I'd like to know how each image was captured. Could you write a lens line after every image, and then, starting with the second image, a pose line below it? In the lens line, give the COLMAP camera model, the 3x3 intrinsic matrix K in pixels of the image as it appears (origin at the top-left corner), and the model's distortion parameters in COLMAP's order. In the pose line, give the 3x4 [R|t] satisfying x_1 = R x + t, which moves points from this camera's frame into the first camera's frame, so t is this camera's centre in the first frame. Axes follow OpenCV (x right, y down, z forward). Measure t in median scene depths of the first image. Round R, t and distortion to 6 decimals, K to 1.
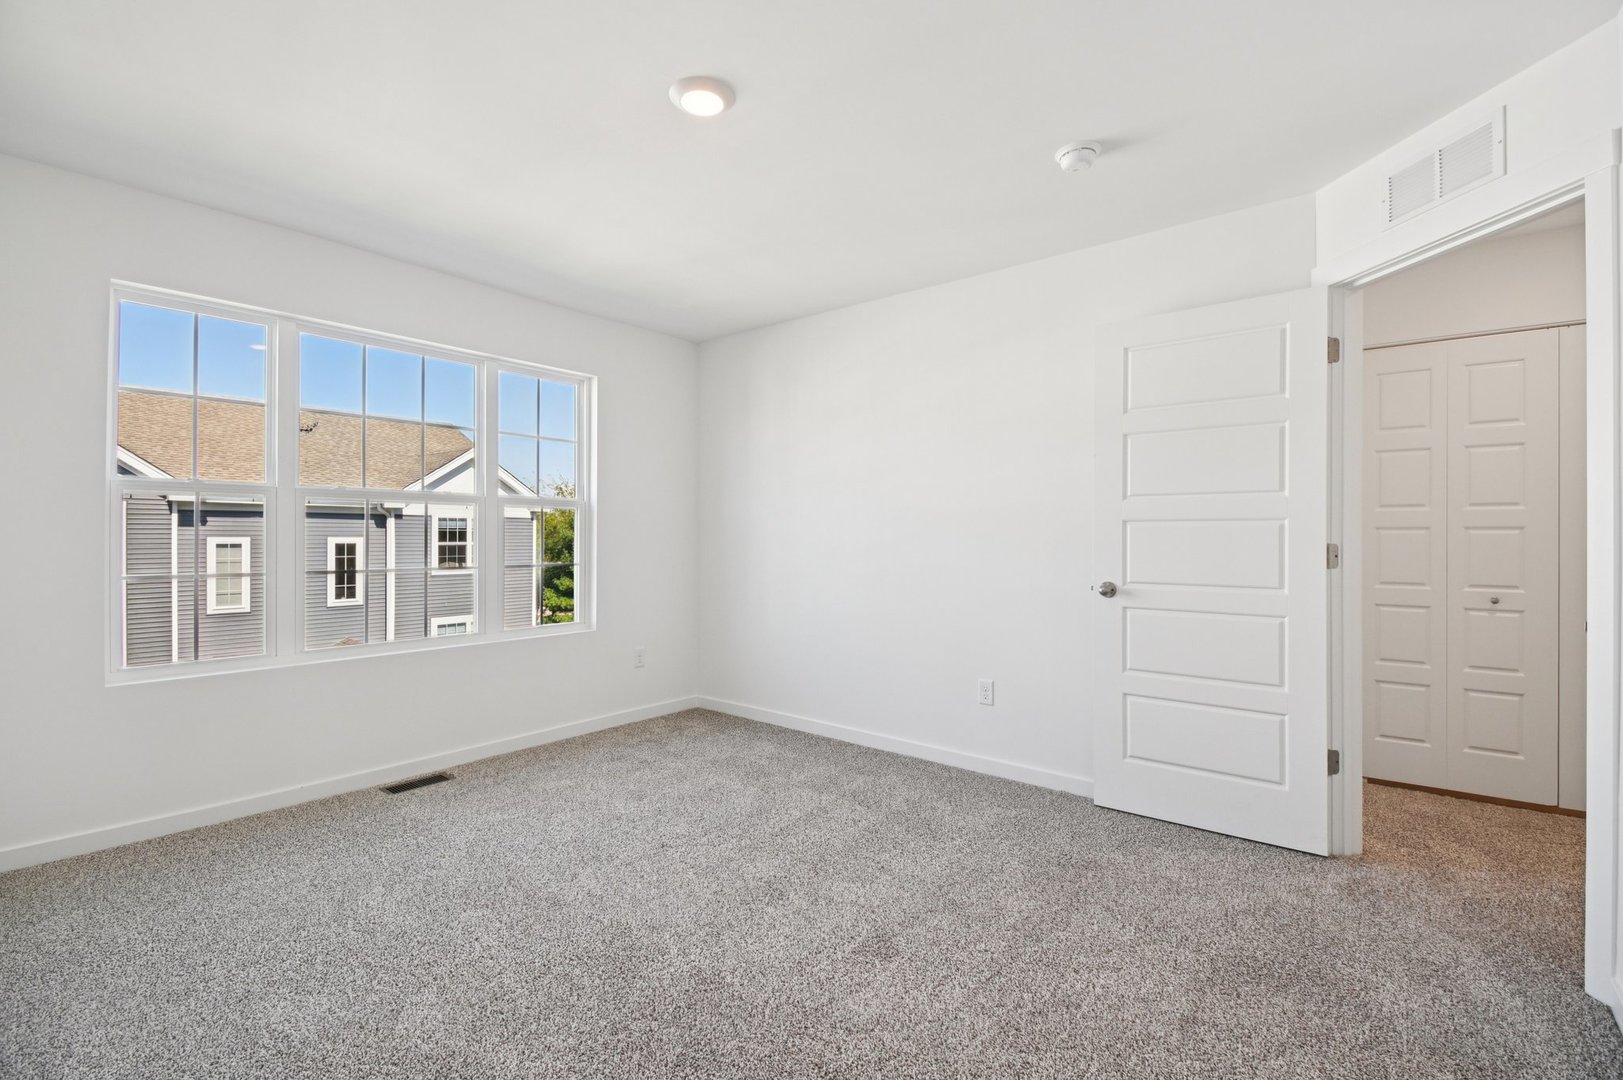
lens RADIAL K [[736.4, 0, 817.3], [0, 736.4, 537.5], [0, 0, 1]] dist [0.032644, -0.029472]
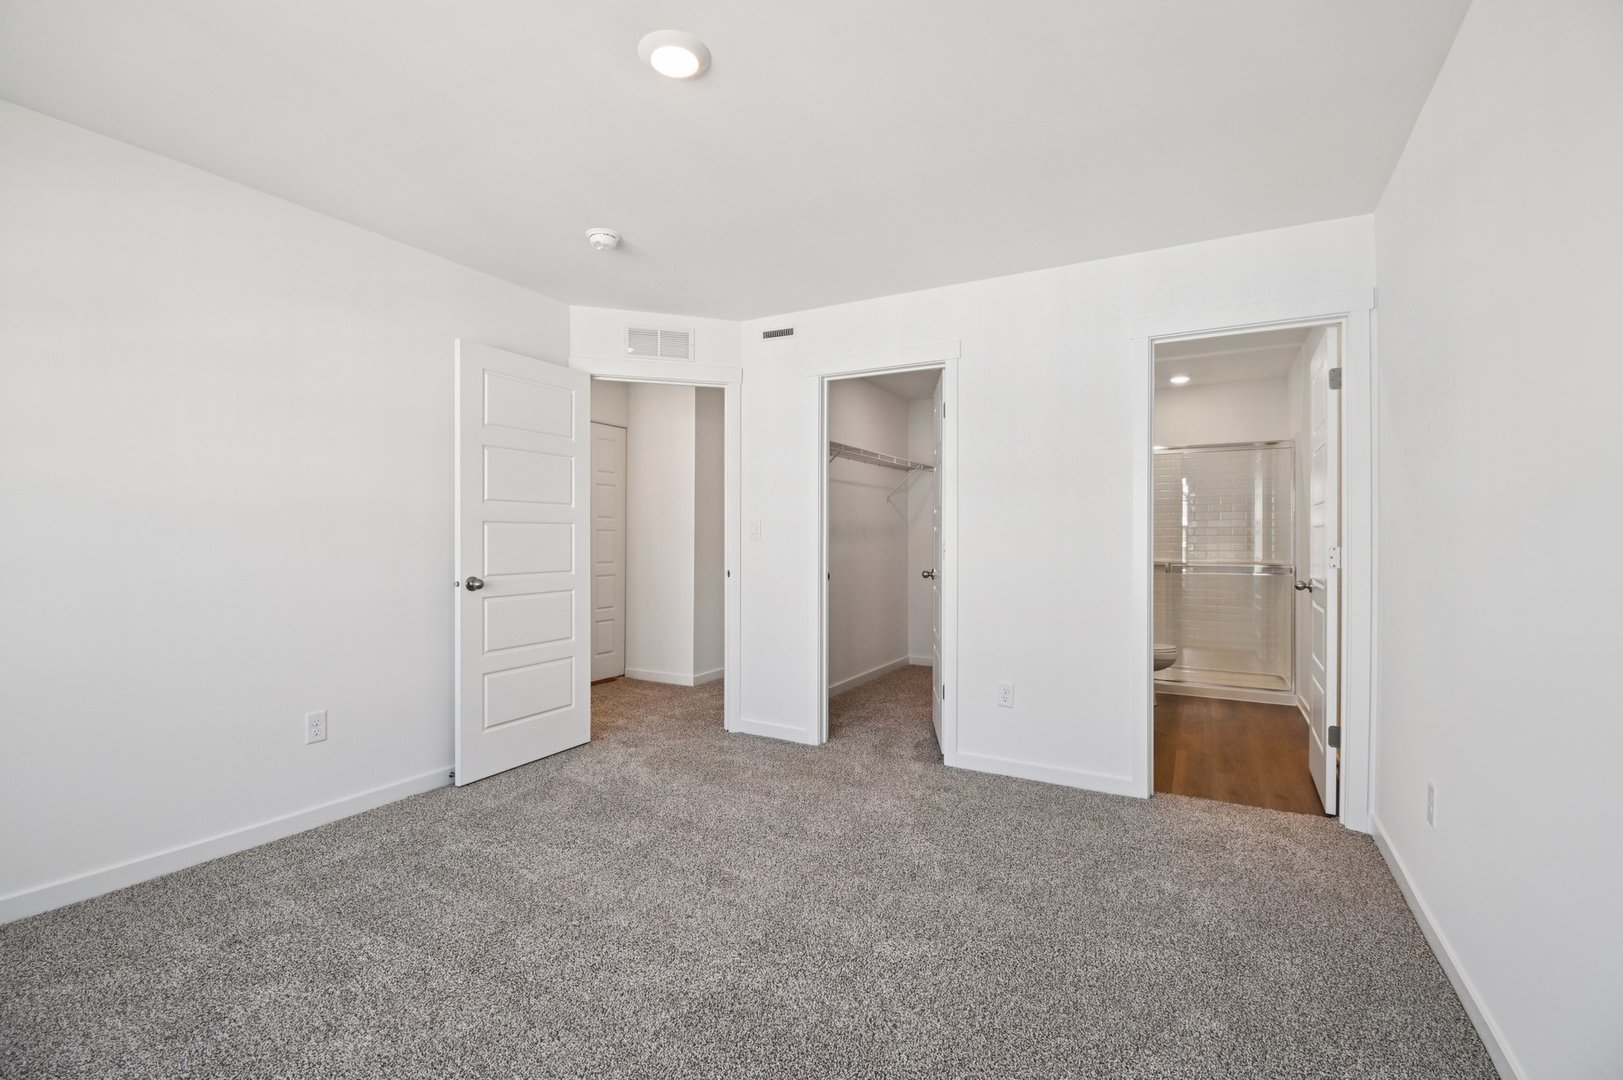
lens RADIAL K [[736.4, 0, 817.3], [0, 736.4, 537.5], [0, 0, 1]] dist [0.032644, -0.029472]
pose [[-0.206769, 0.001316, 0.978389, -0.760679], [0.001033, 0.999999, -0.001127, 0.004161], [-0.978389, 0.000778, -0.206770, 0.701721]]
